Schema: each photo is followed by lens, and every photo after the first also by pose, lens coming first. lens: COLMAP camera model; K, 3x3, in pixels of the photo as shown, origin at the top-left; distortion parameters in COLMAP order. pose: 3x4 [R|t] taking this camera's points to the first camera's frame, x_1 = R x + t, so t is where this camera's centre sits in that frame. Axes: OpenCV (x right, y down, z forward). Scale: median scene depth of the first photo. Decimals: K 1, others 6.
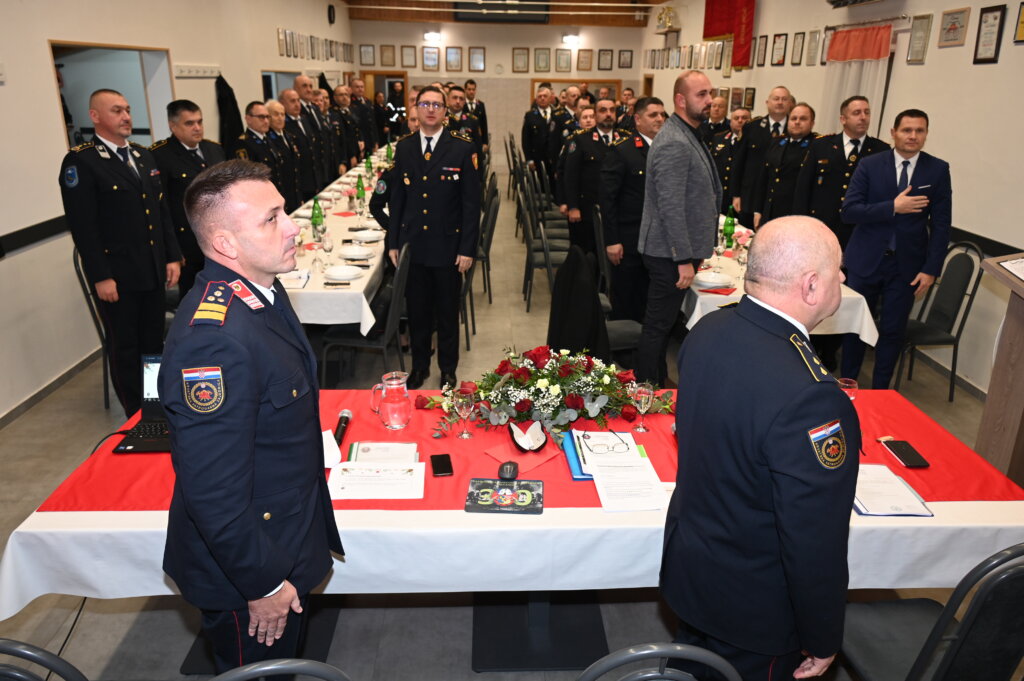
lens RADIAL K [[800.3, 0, 510.4], [0, 800.3, 368.3], [0, 0, 1]] dist [-0.009610, -0.006348]
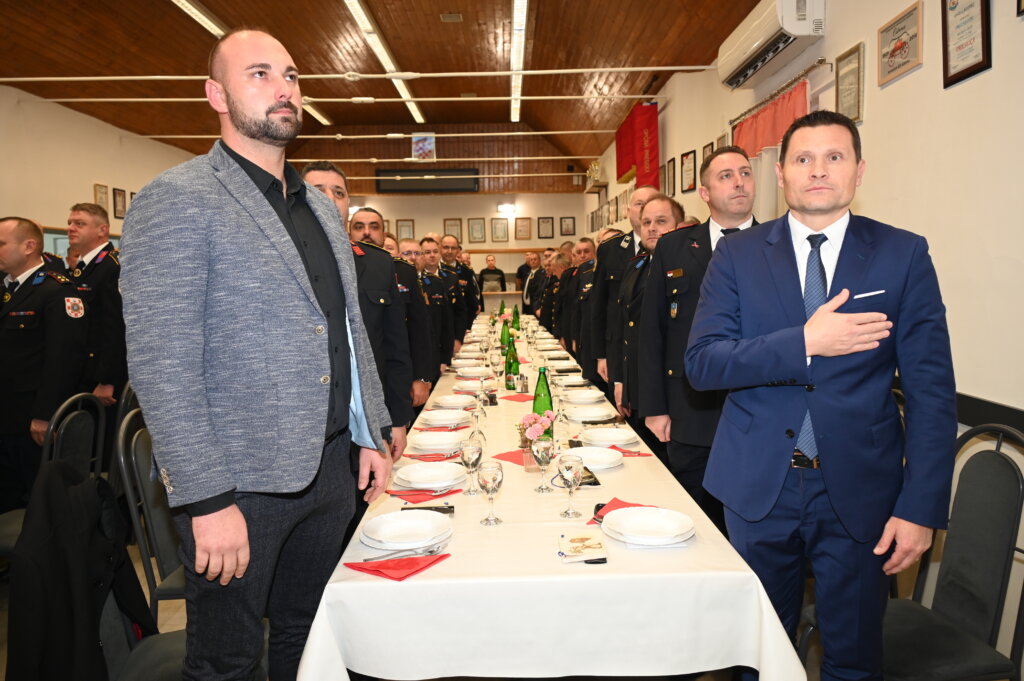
lens RADIAL K [[748.2, 0, 512.0], [0, 748.2, 340.5], [0, 0, 1]] dist [-0.044712, 0.003460]
pose [[0.998687, -0.029705, -0.041729, 0.234026], [0.017686, 0.964538, -0.263349, -0.073149], [0.048072, 0.262265, 0.963798, 0.423346]]
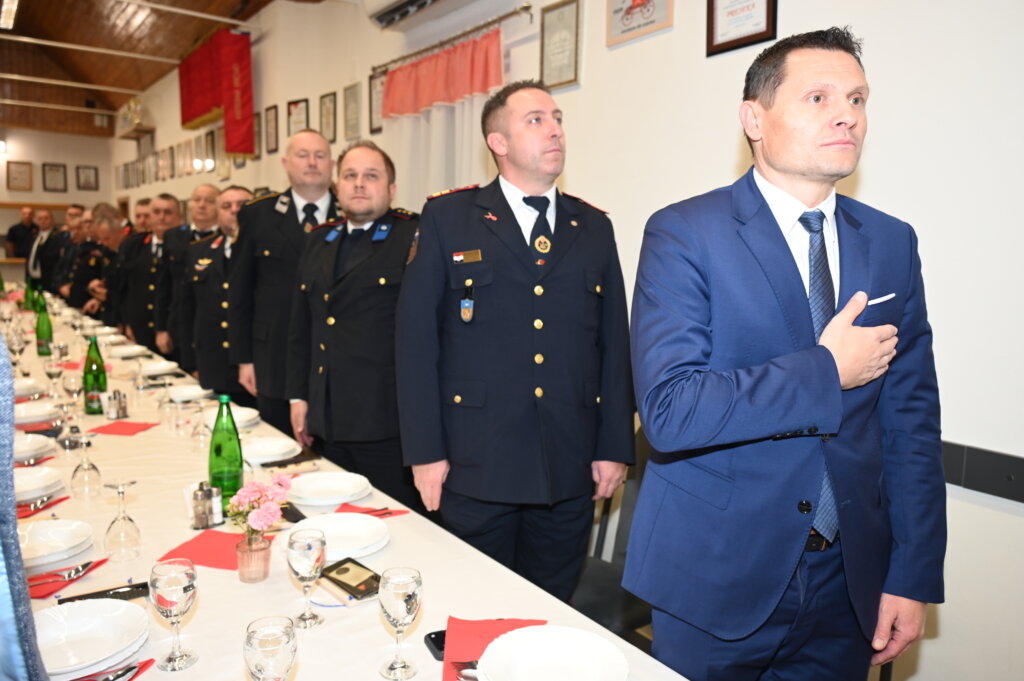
lens RADIAL K [[760.5, 0, 534.1], [0, 760.5, 339.9], [0, 0, 1]] dist [0.005346, 0.002340]
pose [[0.826718, -0.056832, 0.559738, 0.175296], [0.180265, 0.969192, -0.167841, -0.121560], [-0.532955, 0.239659, 0.811494, 0.549432]]
